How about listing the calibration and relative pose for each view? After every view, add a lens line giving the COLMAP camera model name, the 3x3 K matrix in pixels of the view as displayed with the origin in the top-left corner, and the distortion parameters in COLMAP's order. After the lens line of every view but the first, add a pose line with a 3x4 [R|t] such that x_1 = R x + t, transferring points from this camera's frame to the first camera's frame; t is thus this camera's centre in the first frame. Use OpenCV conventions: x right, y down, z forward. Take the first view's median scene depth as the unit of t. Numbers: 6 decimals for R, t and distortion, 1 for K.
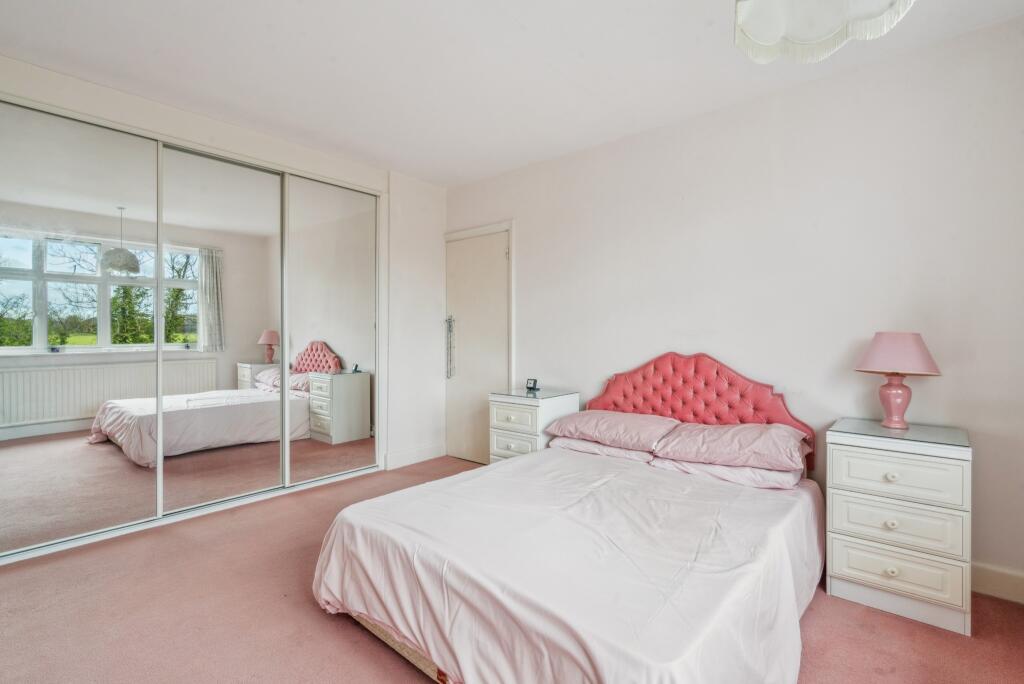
lens RADIAL K [[480.0, 0, 504.4], [0, 480.0, 337.6], [0, 0, 1]] dist [-0.002013, 0.001216]
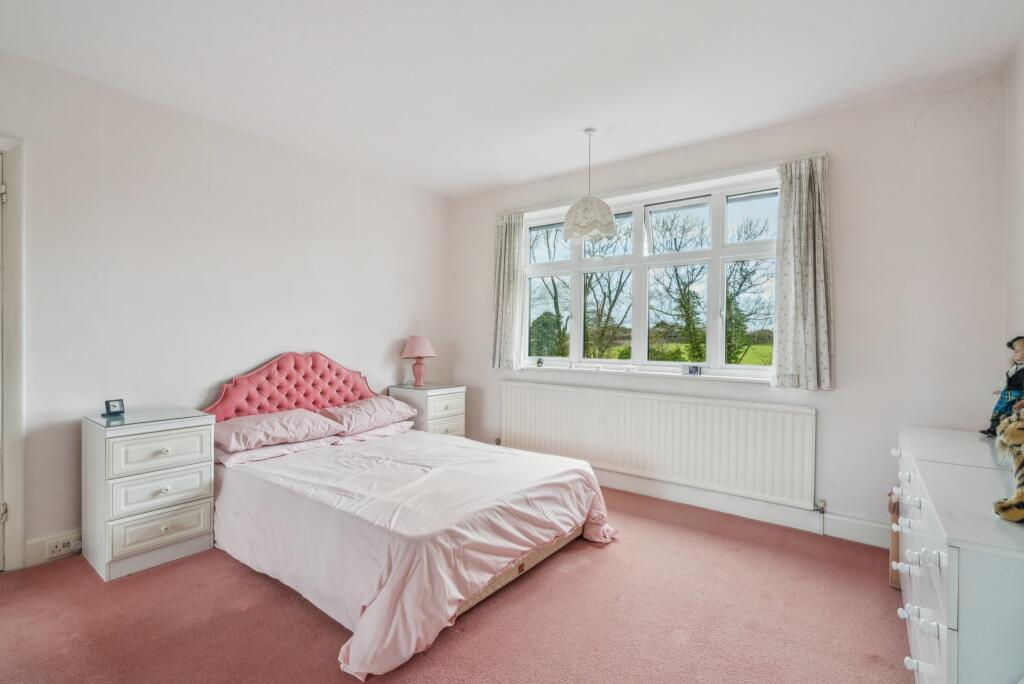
lens RADIAL K [[480.0, 0, 506.2], [0, 480.0, 337.4], [0, 0, 1]] dist [-0.002013, 0.001216]
pose [[-0.085713, -0.005637, 0.996304, -0.878862], [-0.004608, 0.999976, 0.005261, -0.013671], [-0.996309, -0.004140, -0.085737, 0.637325]]
